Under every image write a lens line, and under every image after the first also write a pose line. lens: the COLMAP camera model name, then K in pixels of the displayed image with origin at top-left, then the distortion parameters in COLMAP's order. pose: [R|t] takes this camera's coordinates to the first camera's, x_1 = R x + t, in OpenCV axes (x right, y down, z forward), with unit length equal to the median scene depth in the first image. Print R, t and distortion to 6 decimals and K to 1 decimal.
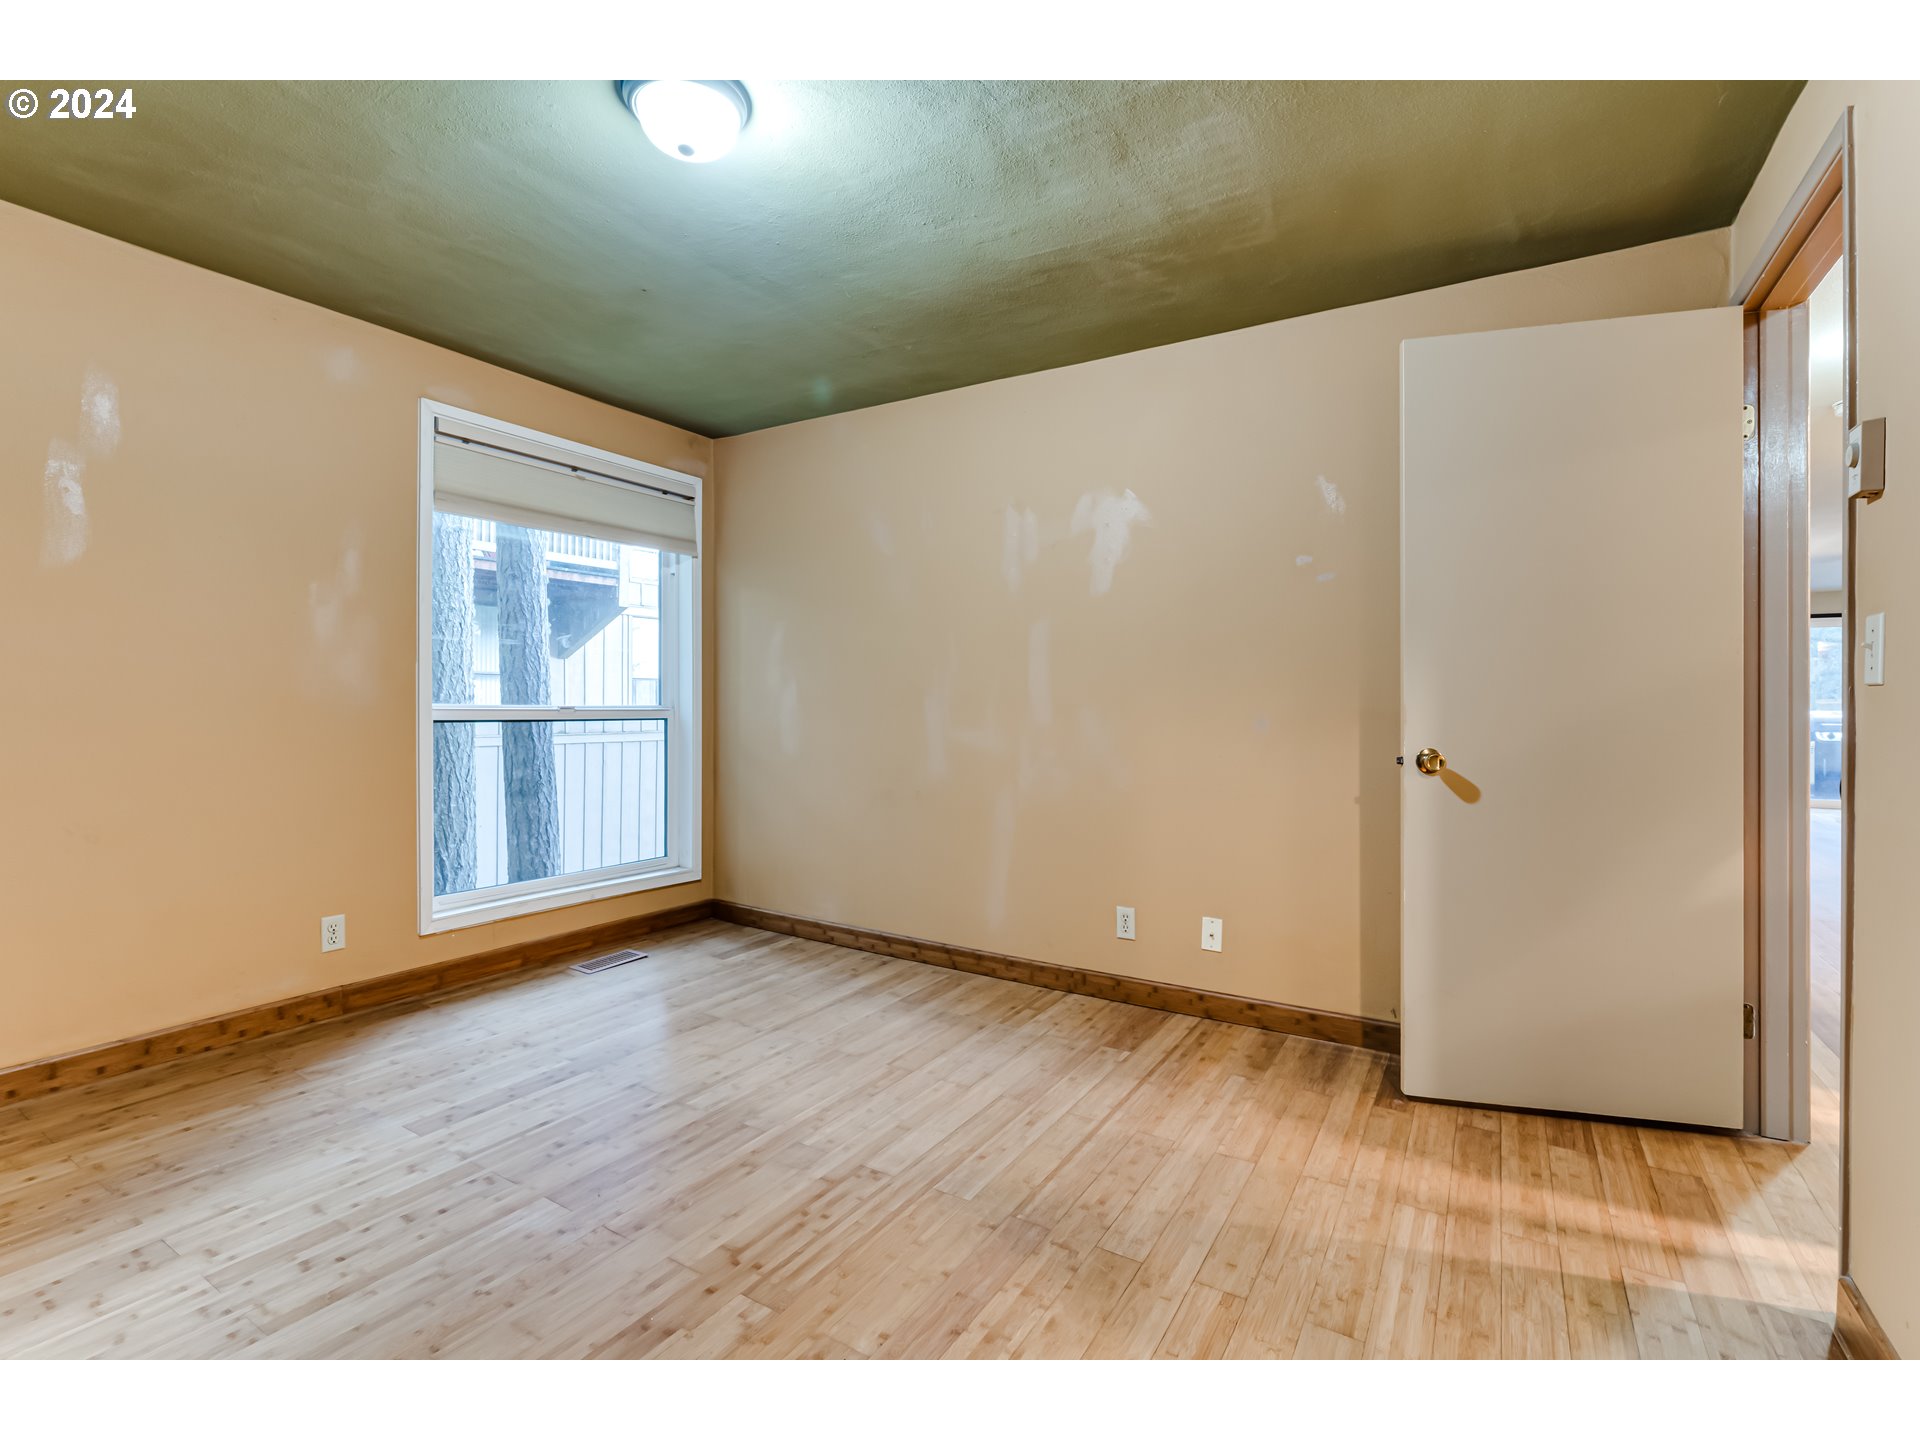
lens RADIAL K [[895.8, 0, 960.0], [0, 895.8, 720.0], [0, 0, 1]] dist [-0.003338, 0.001446]
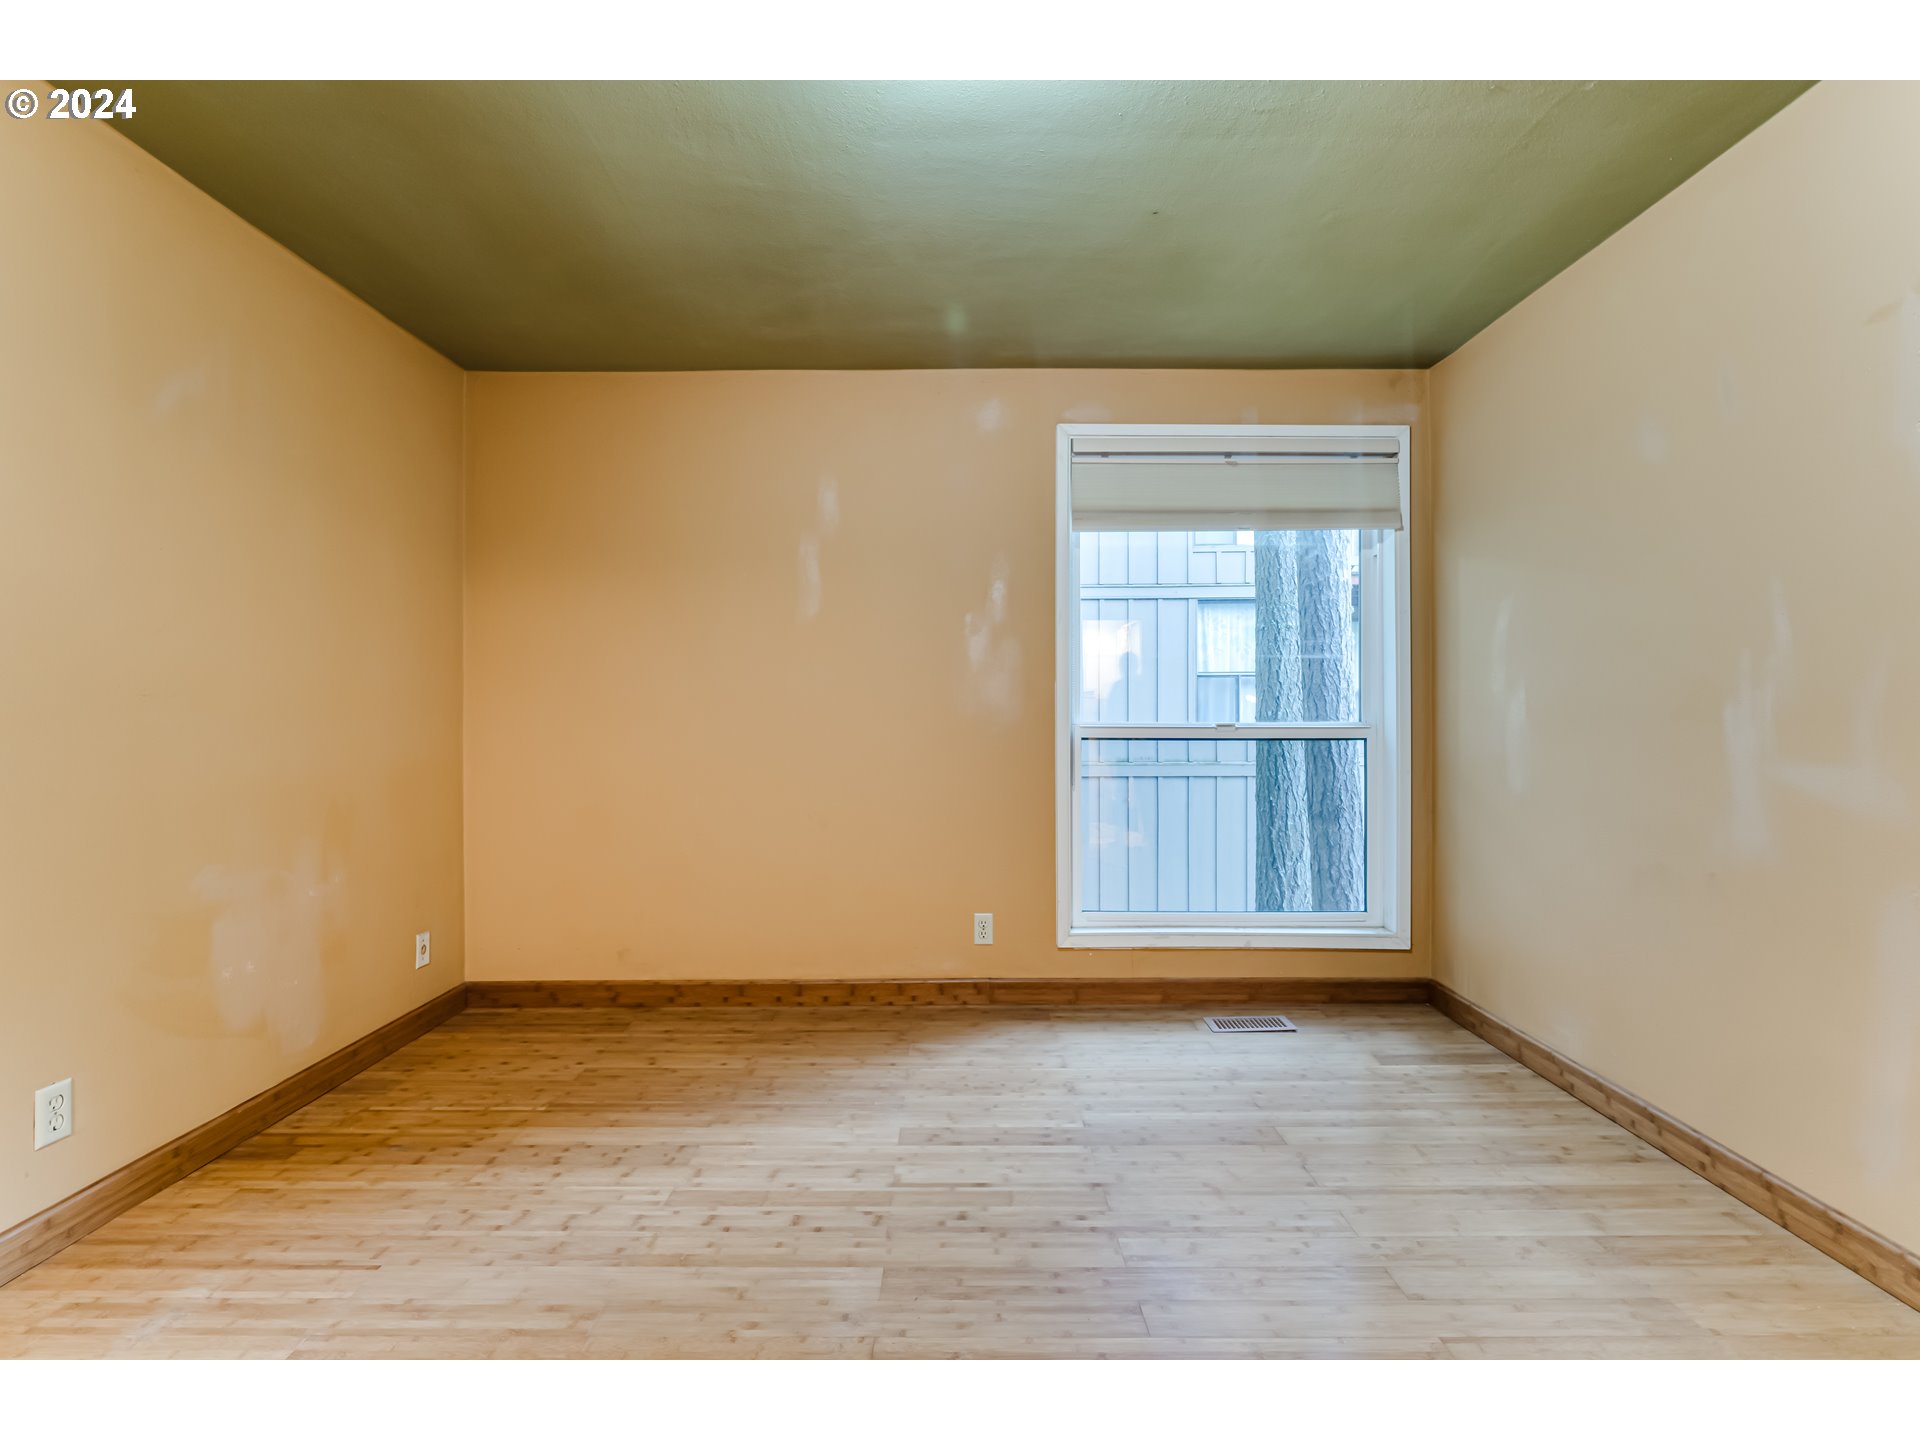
lens RADIAL K [[895.8, 0, 960.0], [0, 895.8, 720.0], [0, 0, 1]] dist [-0.003338, 0.001446]
pose [[0.522167, -0.007475, -0.852810, 0.212678], [-0.010207, 0.999835, -0.015013, -0.002406], [0.852782, 0.016544, 0.522005, 0.360815]]
